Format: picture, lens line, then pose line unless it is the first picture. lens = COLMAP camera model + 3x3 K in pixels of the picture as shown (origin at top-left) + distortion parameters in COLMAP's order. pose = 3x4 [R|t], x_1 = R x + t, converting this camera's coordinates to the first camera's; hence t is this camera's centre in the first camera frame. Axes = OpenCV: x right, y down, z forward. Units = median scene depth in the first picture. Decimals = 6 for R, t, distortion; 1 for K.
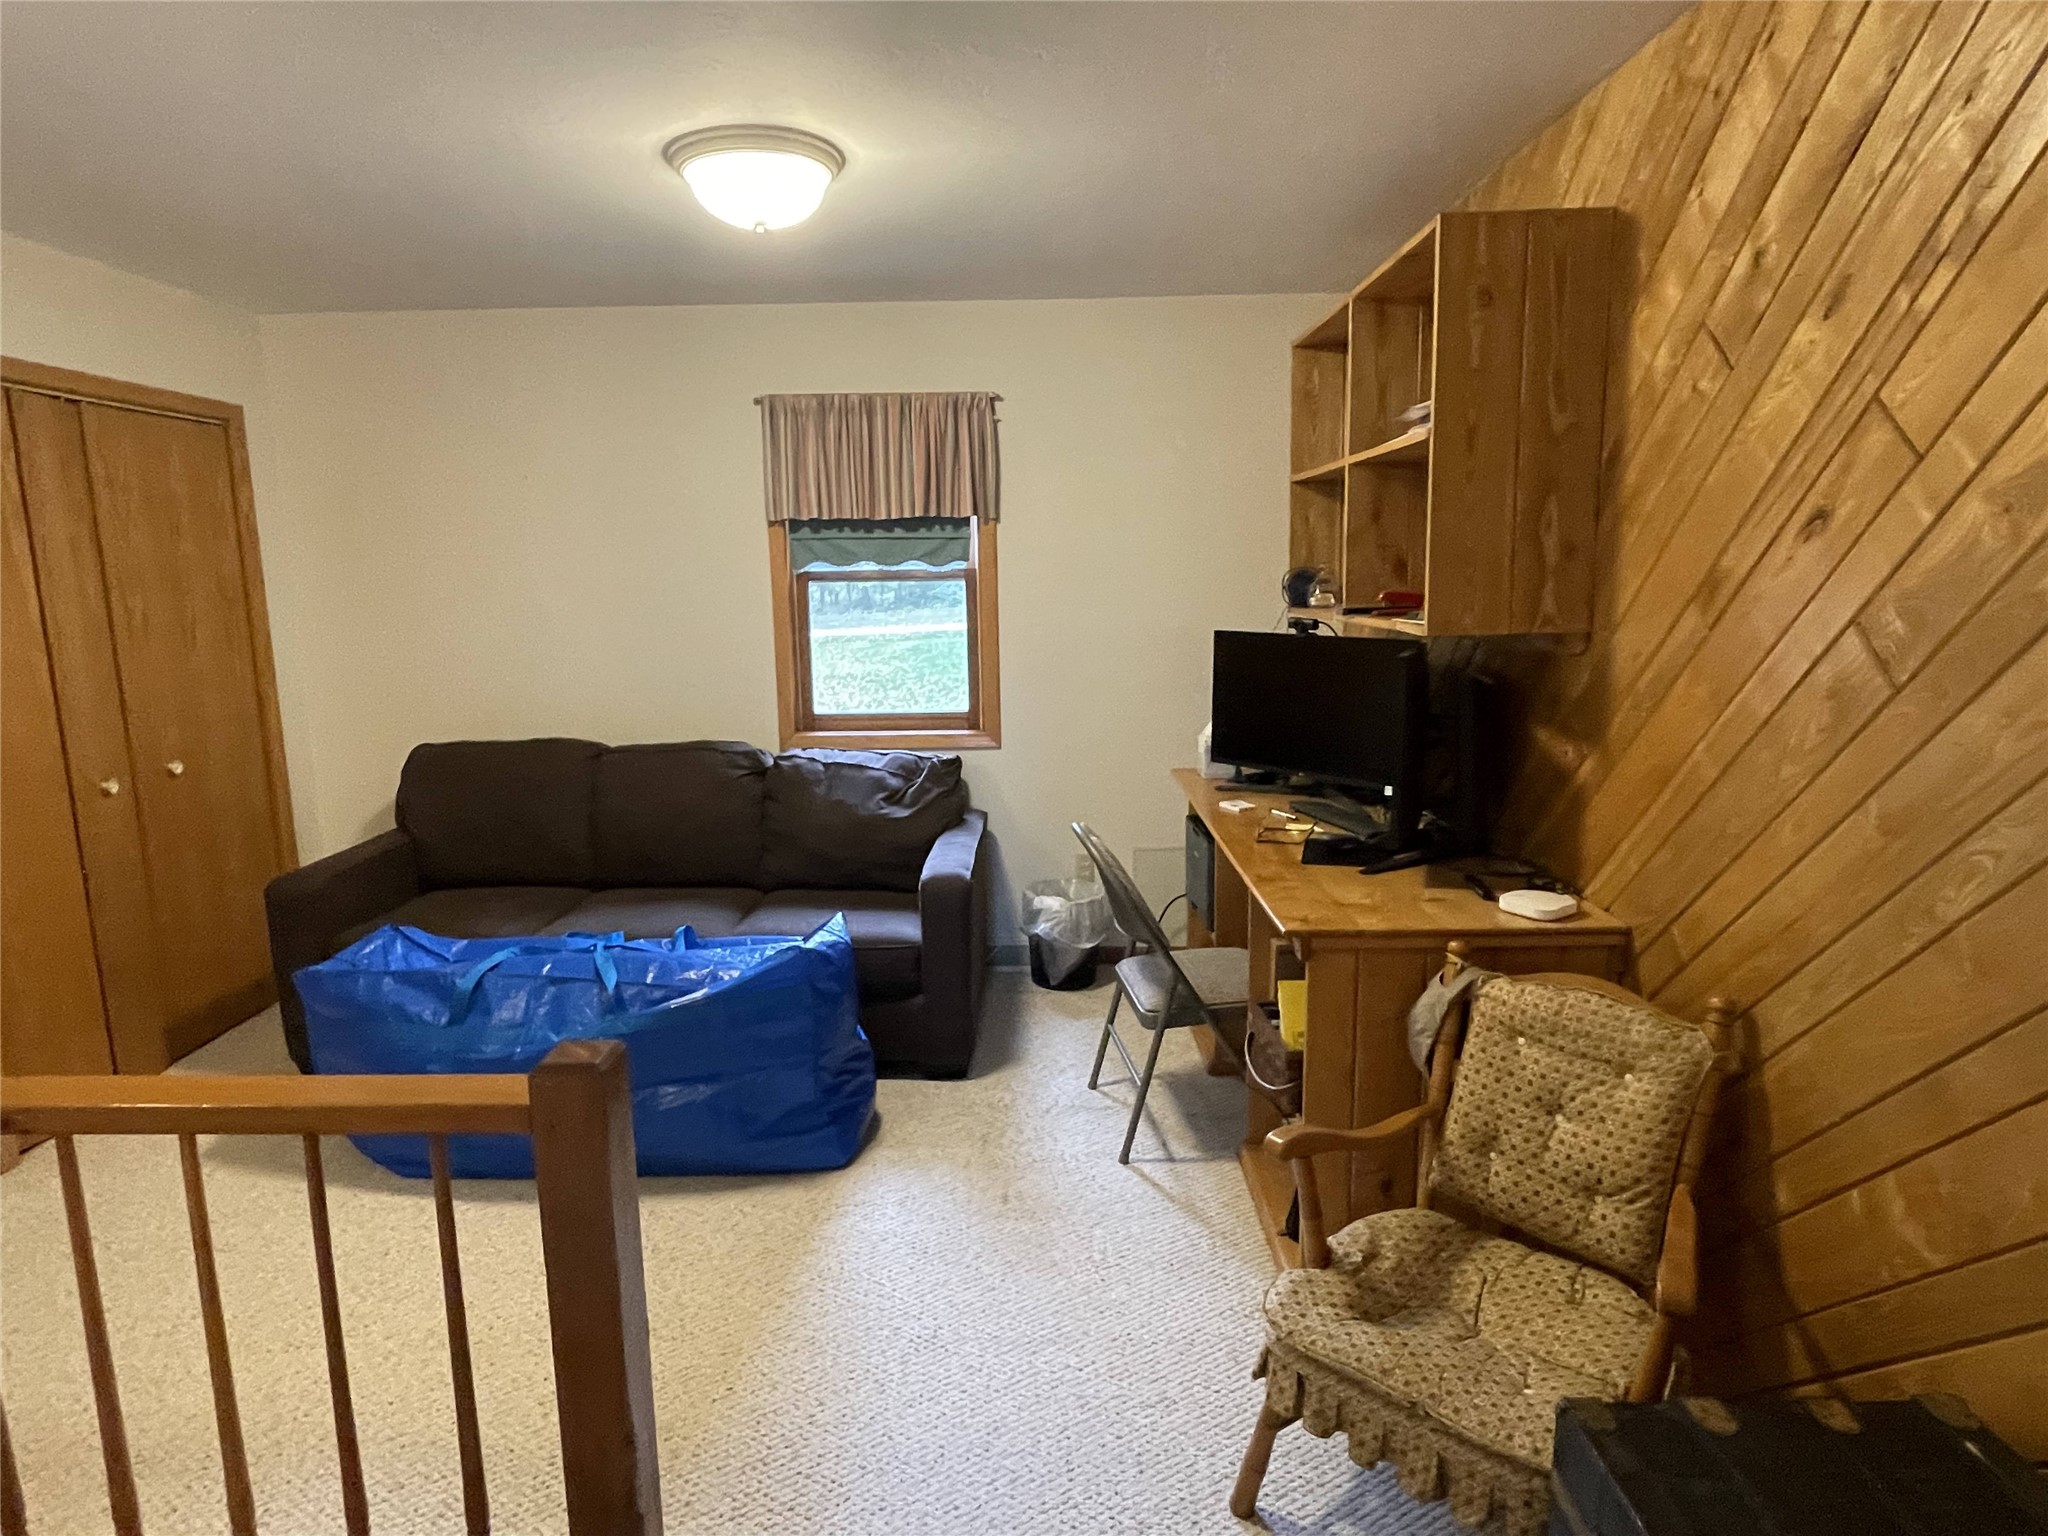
lens RADIAL K [[1149.3, 0, 1014.0], [0, 1149.3, 766.8], [0, 0, 1]] dist [-0.005174, 0.000749]
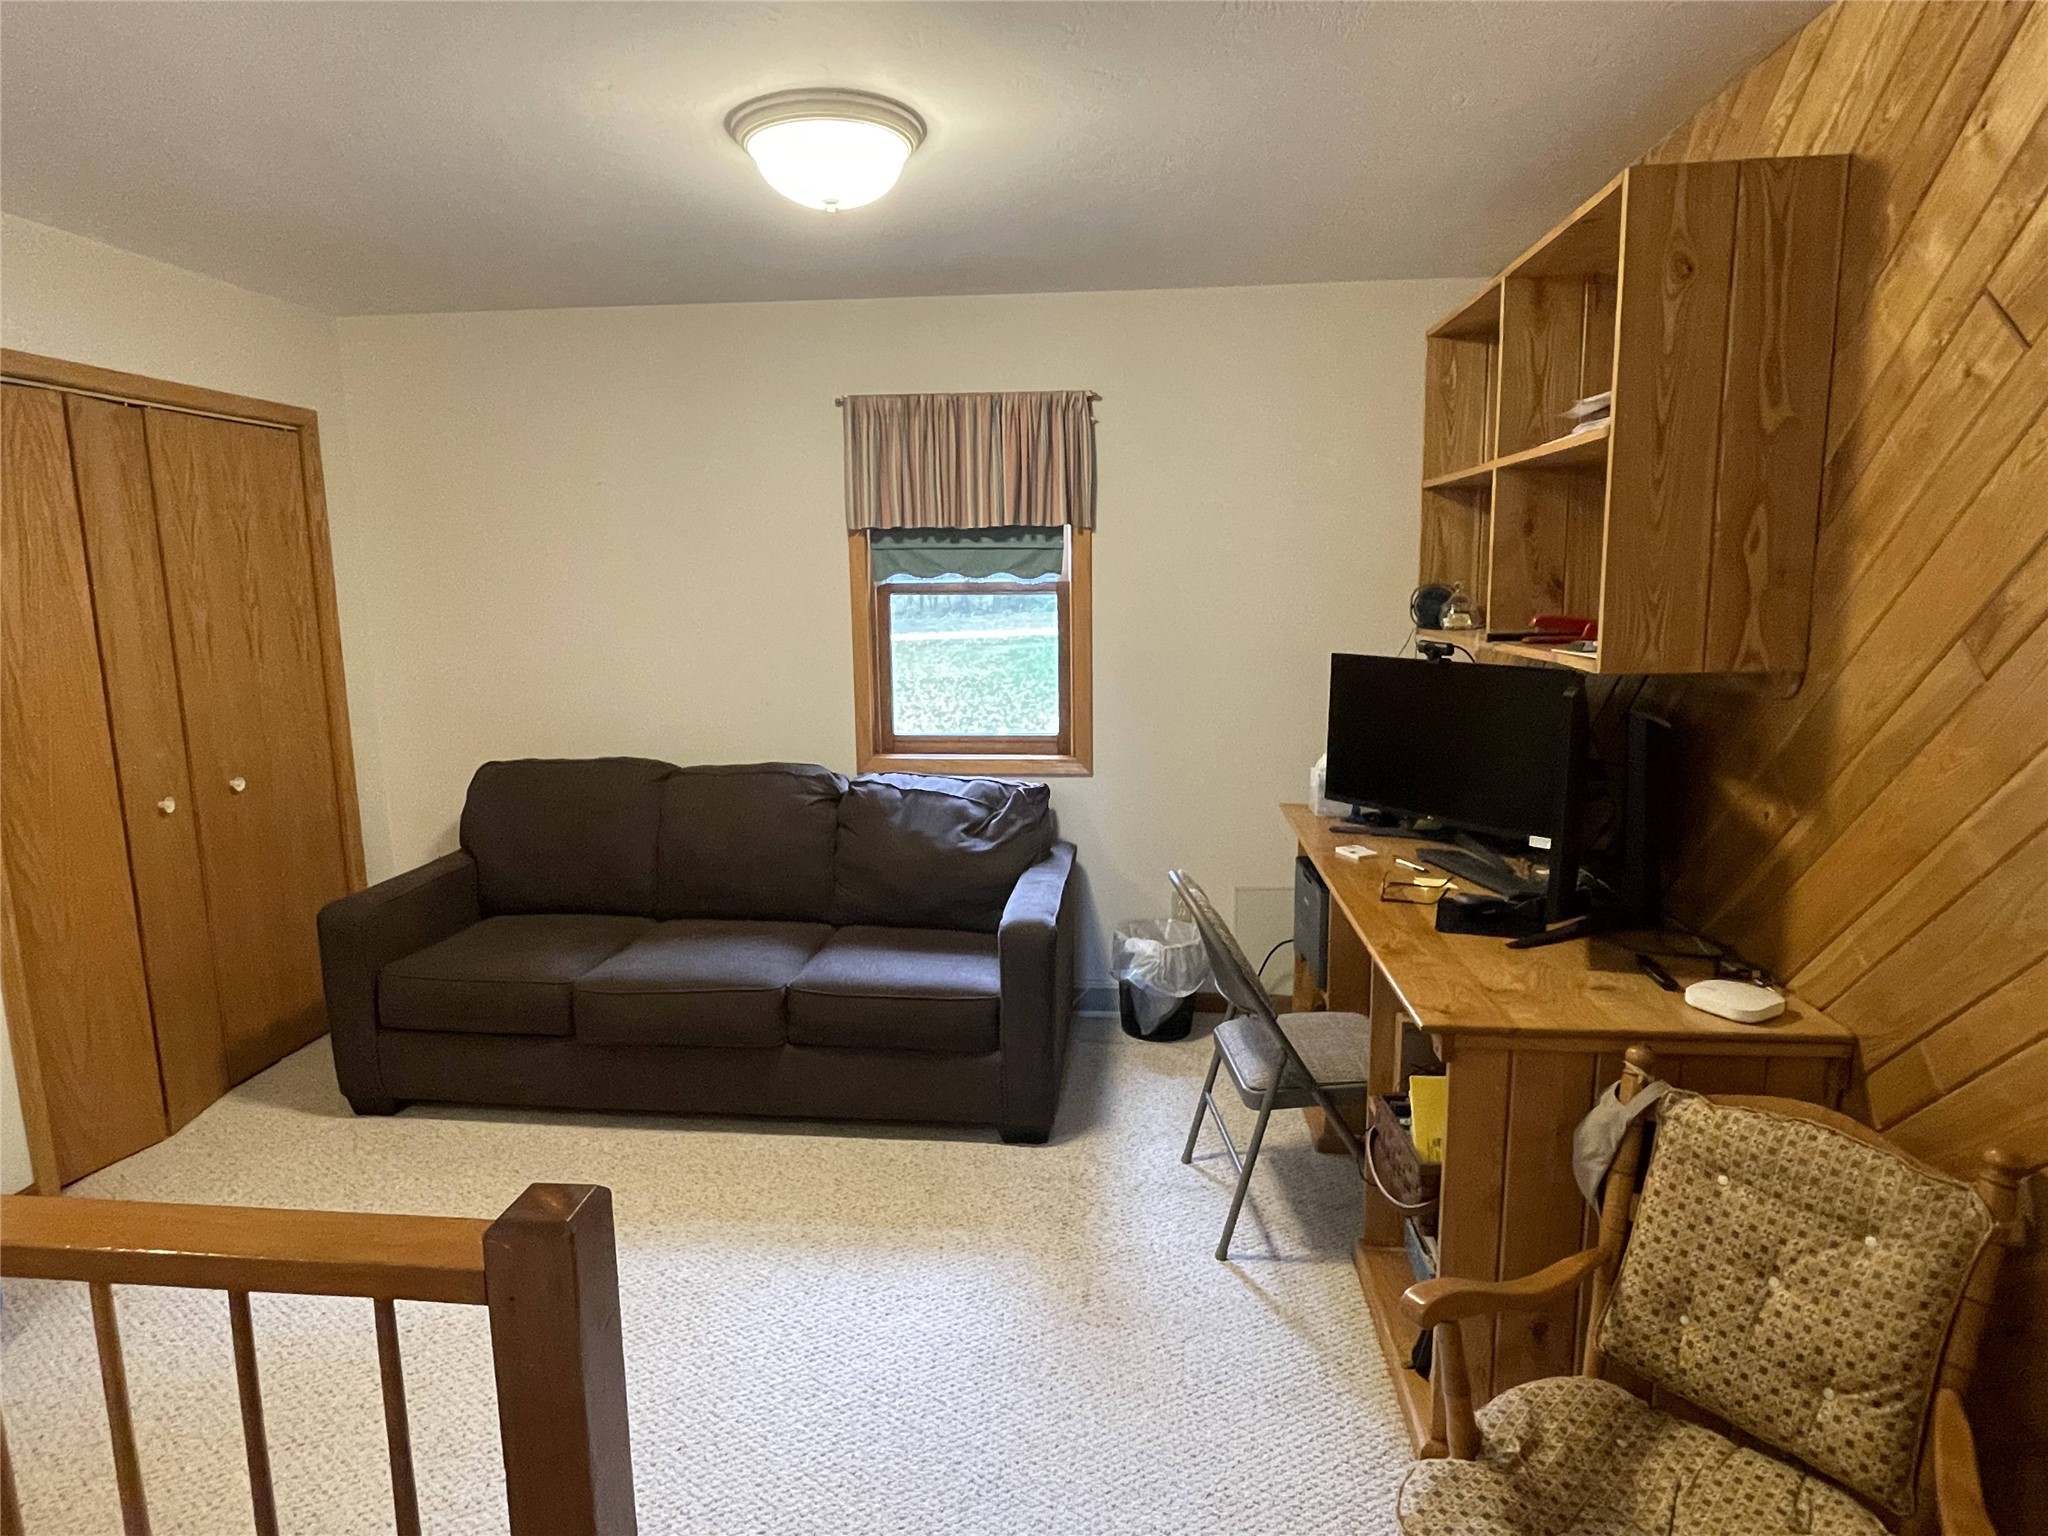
lens RADIAL K [[1149.3, 0, 1020.9], [0, 1149.3, 767.3], [0, 0, 1]] dist [-0.005174, 0.000749]
pose [[0.996841, 0.017450, -0.077477, 0.003797], [-0.017651, 0.999842, -0.001909, -0.029142], [0.077432, 0.003271, 0.996992, 0.106741]]
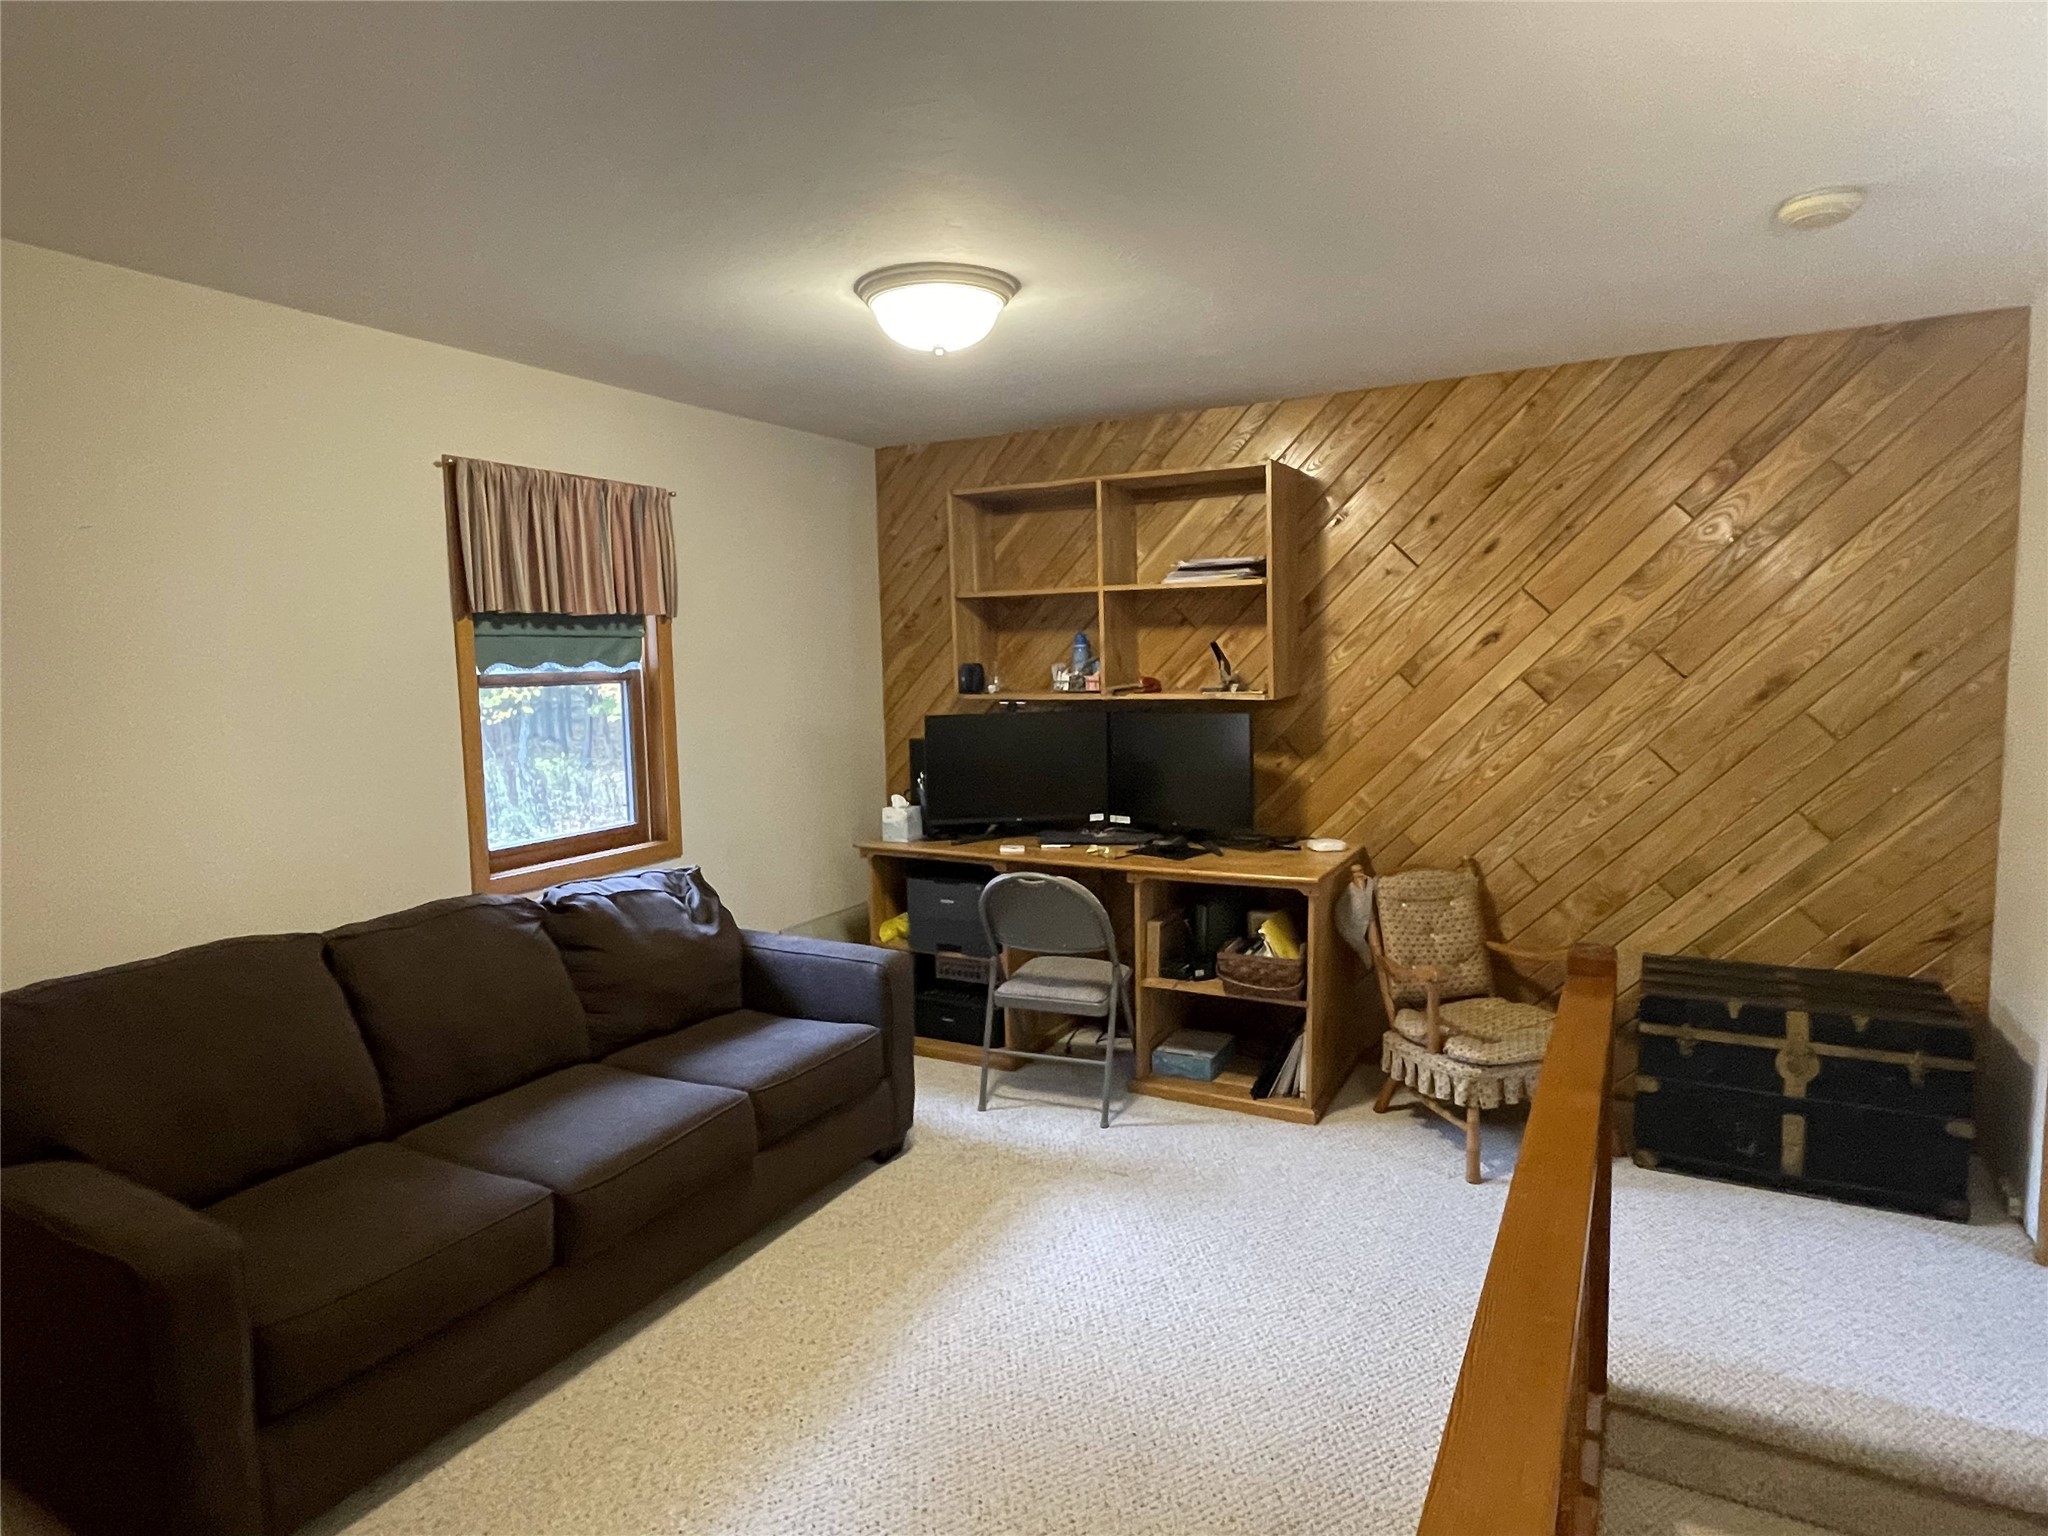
lens RADIAL K [[1149.3, 0, 1025.4], [0, 1149.3, 765.2], [0, 0, 1]] dist [-0.005174, 0.000749]
pose [[0.462949, -0.085128, 0.882287, -1.045963], [0.164520, 0.986334, 0.008841, -0.075341], [-0.870983, 0.141060, 0.470628, 0.430159]]
